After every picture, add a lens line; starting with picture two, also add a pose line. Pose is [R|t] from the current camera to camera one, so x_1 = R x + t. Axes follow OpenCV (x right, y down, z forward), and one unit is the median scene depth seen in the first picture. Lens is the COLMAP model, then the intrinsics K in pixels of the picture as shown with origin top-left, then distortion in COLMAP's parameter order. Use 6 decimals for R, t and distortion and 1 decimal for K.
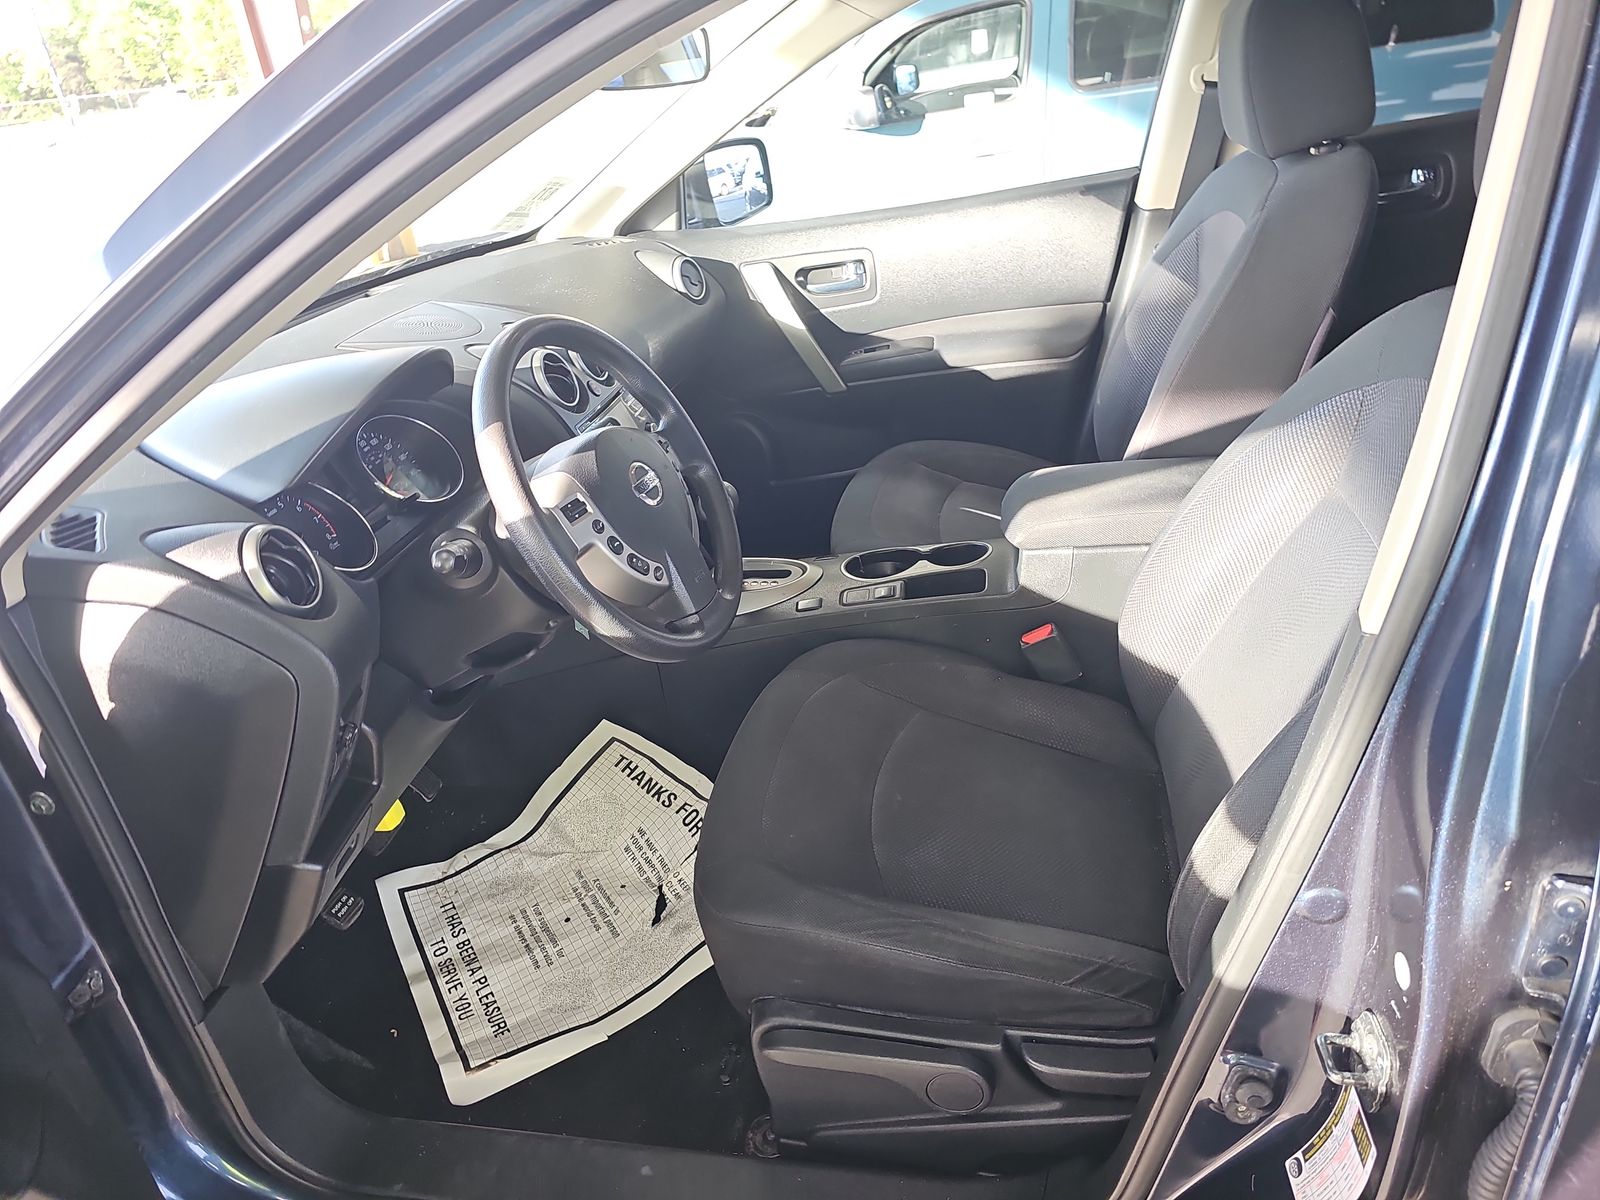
lens RADIAL K [[1073.1, 0, 782.7], [0, 1073.1, 593.2], [0, 0, 1]] dist [0.048416, -0.043423]
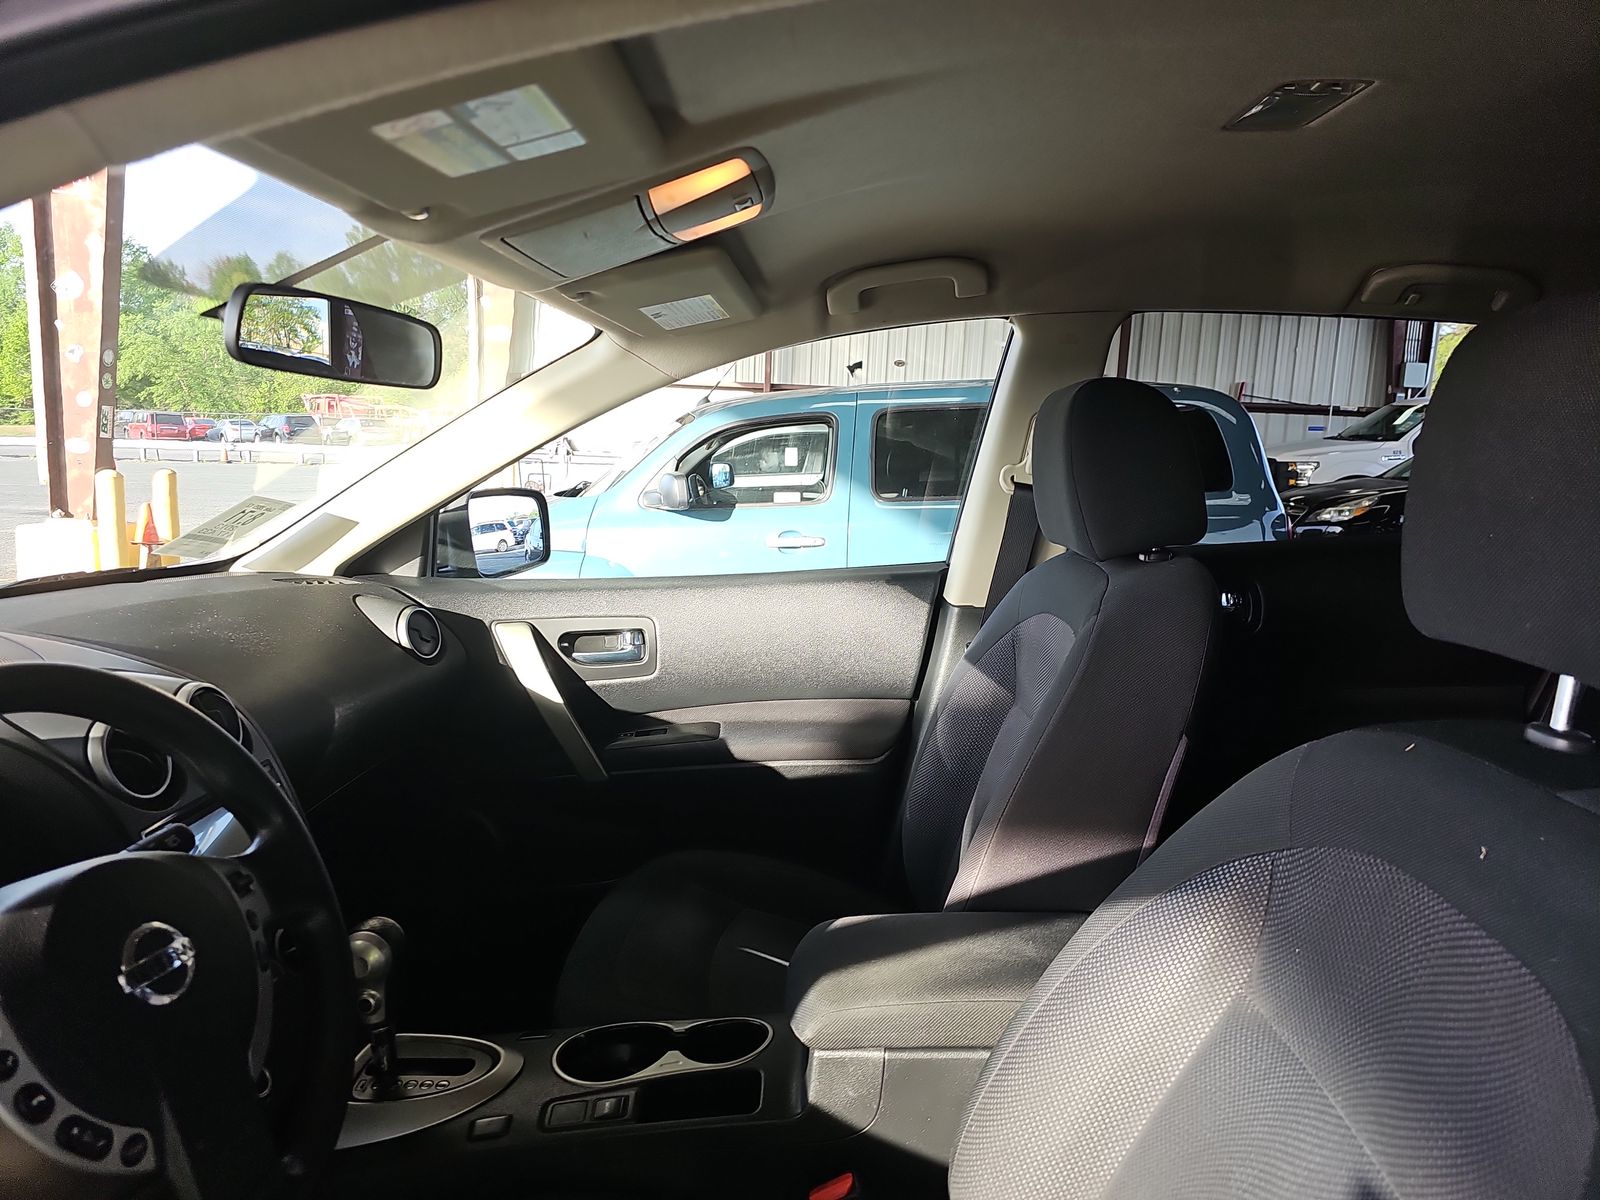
lens RADIAL K [[1073.1, 0, 782.7], [0, 1073.1, 593.2], [0, 0, 1]] dist [0.048416, -0.043423]
pose [[0.982255, 0.092650, 0.163068, 0.043043], [-0.032929, 0.941150, -0.336382, -0.054081], [-0.184637, 0.325043, 0.927500, 0.181231]]
